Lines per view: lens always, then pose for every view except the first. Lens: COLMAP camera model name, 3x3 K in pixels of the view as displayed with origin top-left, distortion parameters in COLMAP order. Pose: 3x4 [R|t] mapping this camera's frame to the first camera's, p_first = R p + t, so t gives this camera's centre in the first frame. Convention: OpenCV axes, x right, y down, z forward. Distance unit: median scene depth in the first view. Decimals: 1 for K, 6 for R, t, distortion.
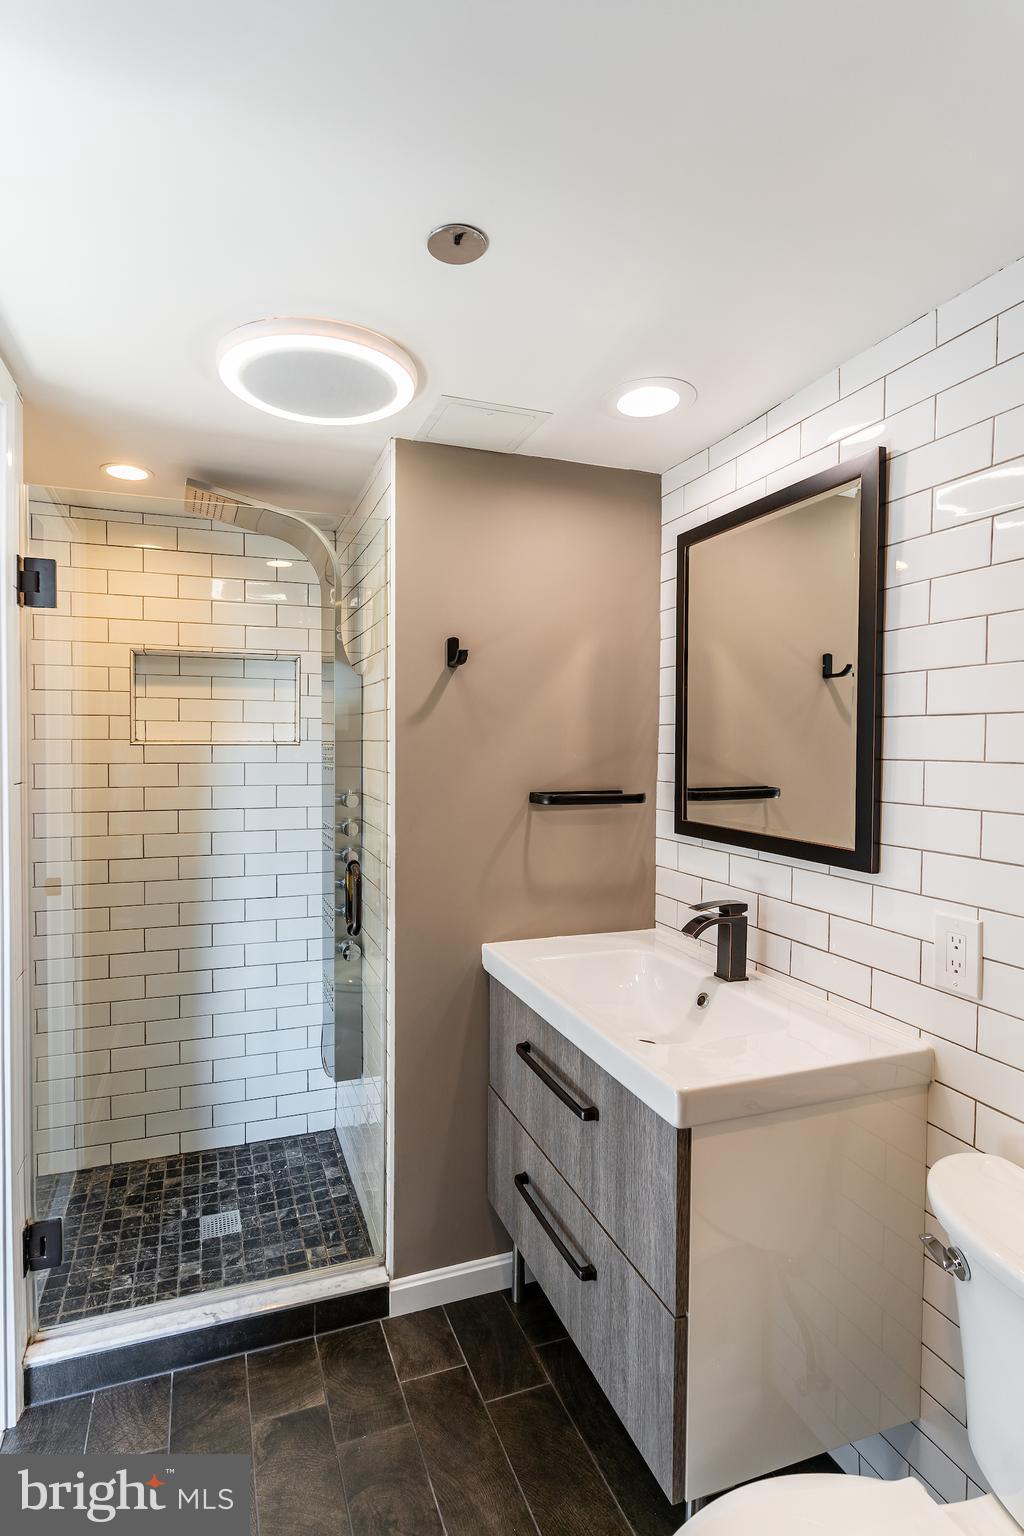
lens RADIAL K [[731.2, 0, 510.5], [0, 731.2, 767.3], [0, 0, 1]] dist [0.004828, -0.001064]
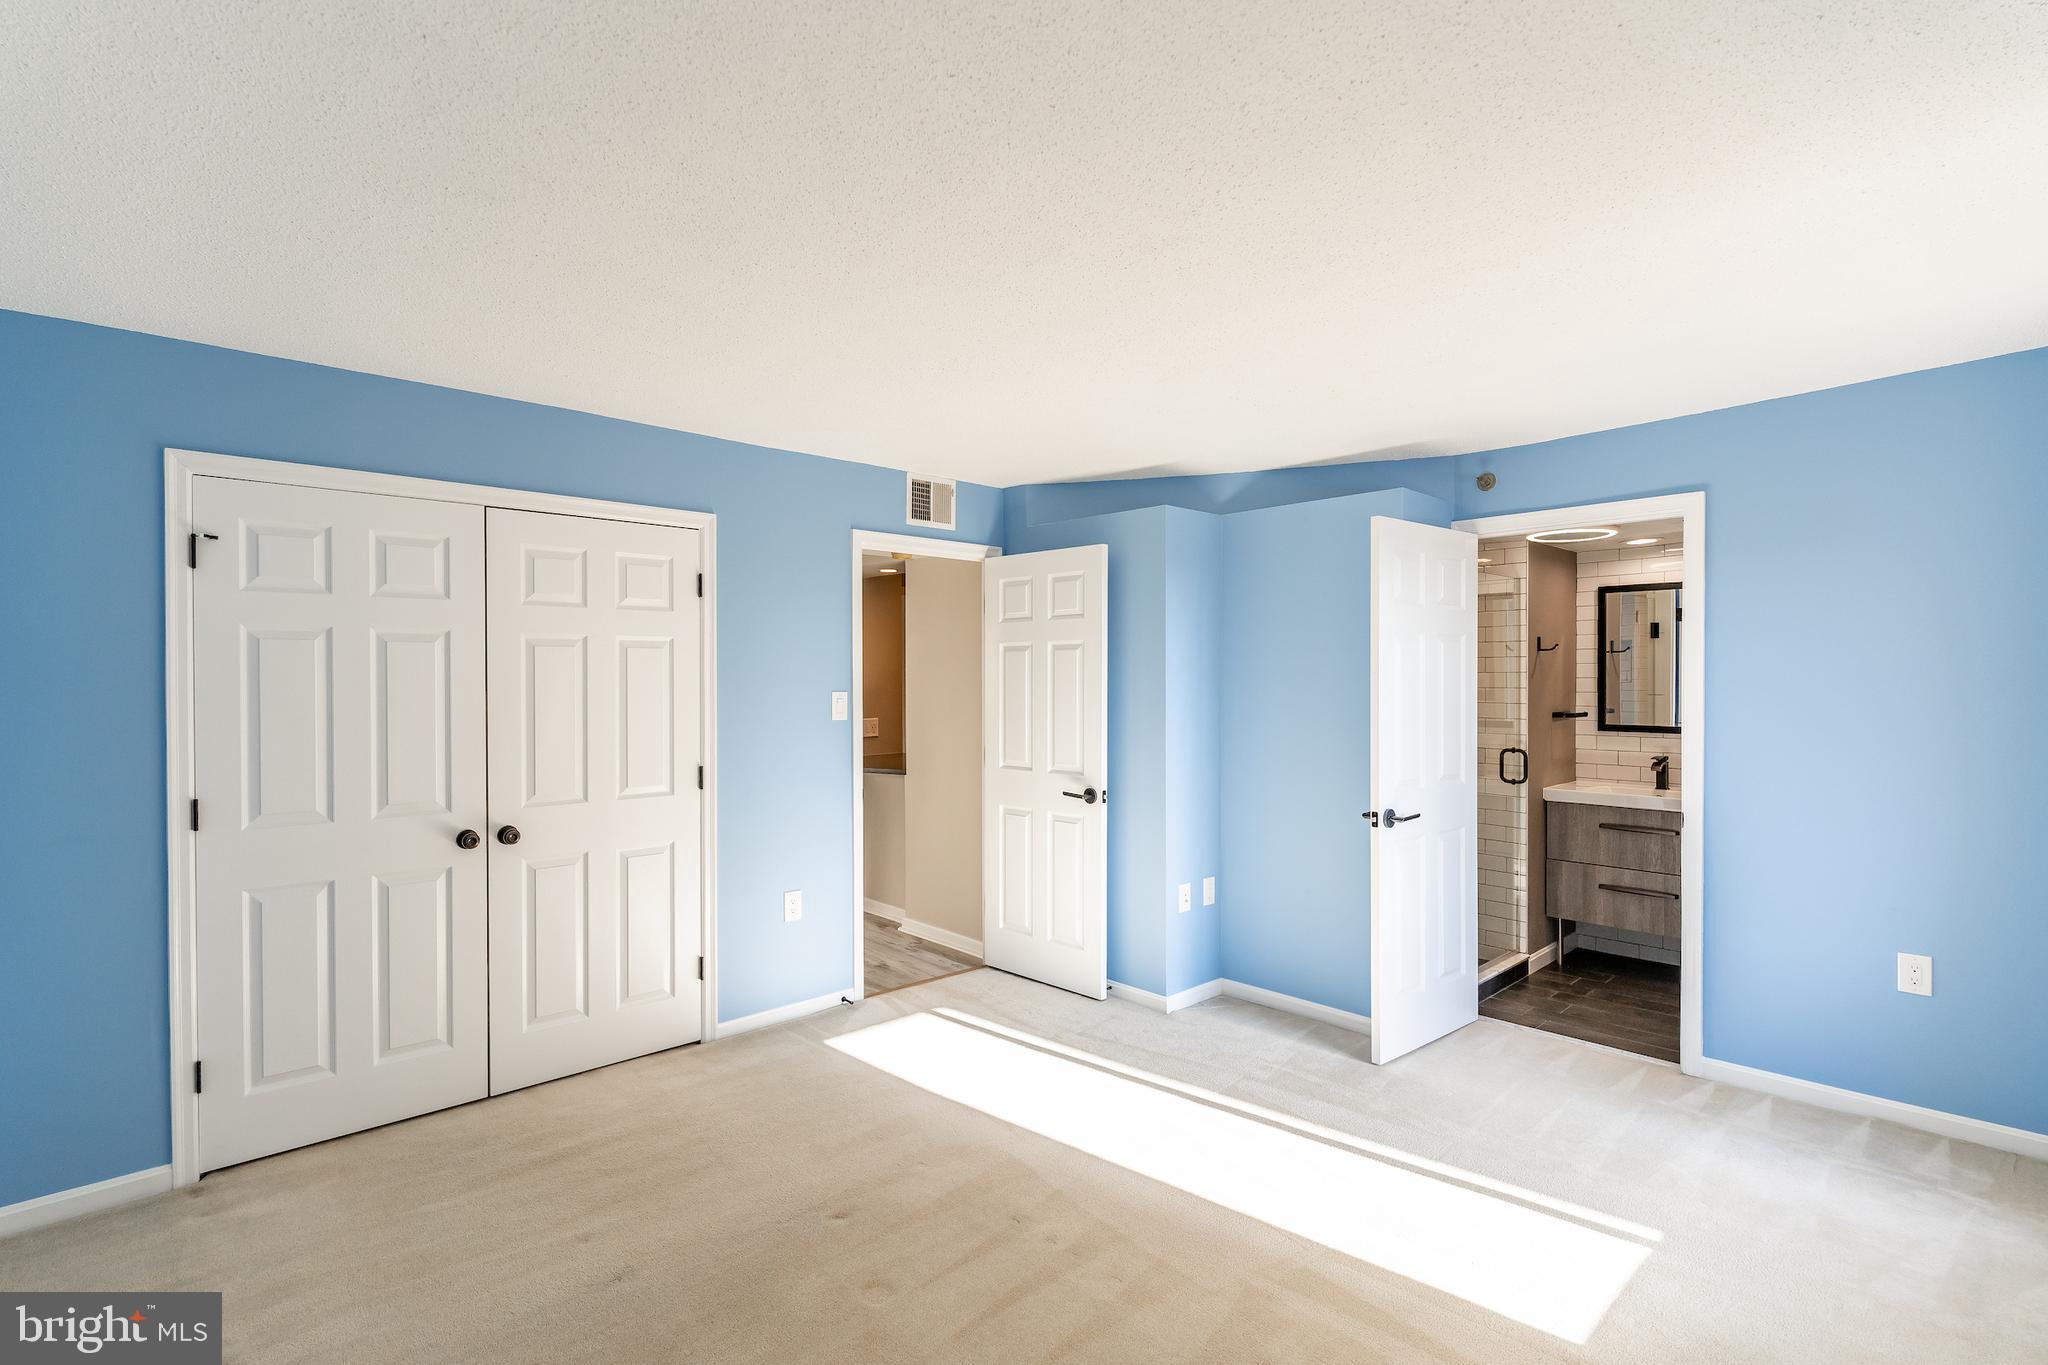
lens RADIAL K [[974.9, 0, 1024.9], [0, 974.9, 683.7], [0, 0, 1]] dist [0.004828, -0.001064]
pose [[0.906506, -0.006352, 0.422144, -2.472185], [0.012571, 0.999850, -0.011949, -0.031276], [-0.422005, 0.016138, 0.906450, -0.831468]]
